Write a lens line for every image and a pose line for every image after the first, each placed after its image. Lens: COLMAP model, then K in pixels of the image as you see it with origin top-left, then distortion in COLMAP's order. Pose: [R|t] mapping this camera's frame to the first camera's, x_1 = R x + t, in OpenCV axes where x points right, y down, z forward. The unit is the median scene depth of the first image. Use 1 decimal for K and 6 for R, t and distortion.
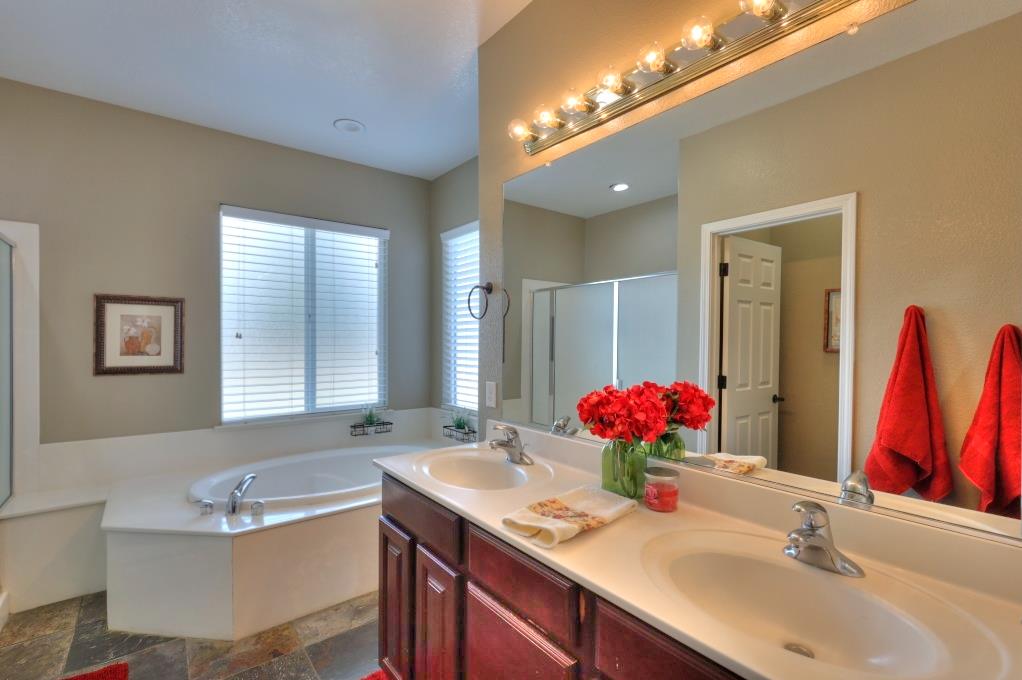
lens RADIAL K [[462.0, 0, 513.9], [0, 462.0, 341.0], [0, 0, 1]] dist [-0.002286, 0.000881]
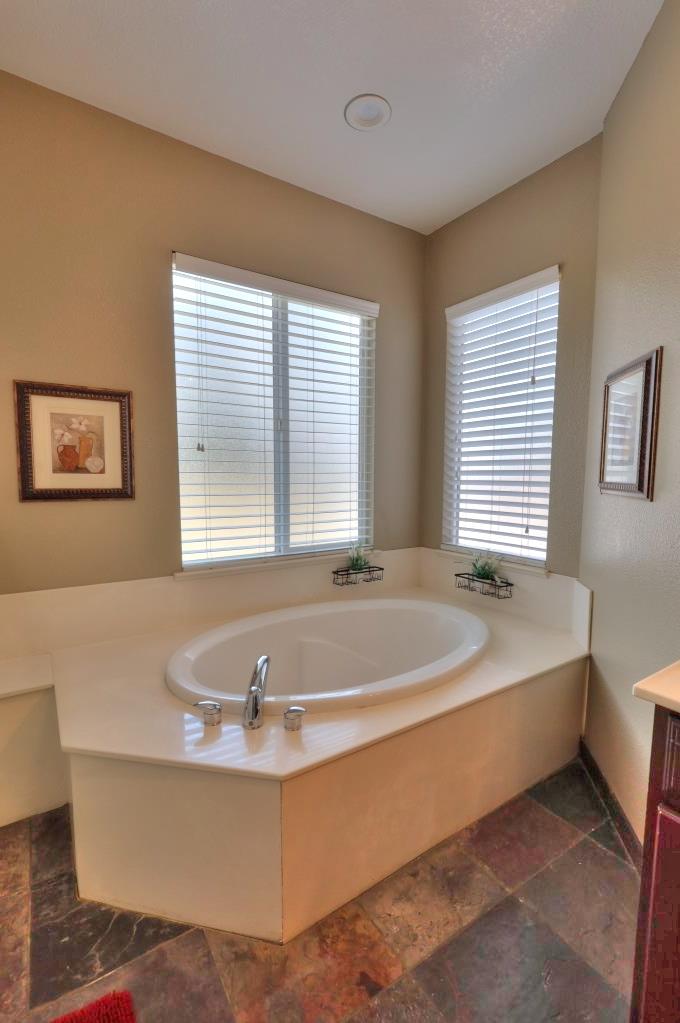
lens RADIAL K [[462.5, 0, 338.2], [0, 462.5, 514.6], [0, 0, 1]] dist [-0.002286, 0.000881]
pose [[0.996339, 0.008998, -0.085015, -0.344212], [-0.001312, 0.995937, 0.090044, 0.028779], [0.085480, -0.089603, 0.992303, 0.322314]]
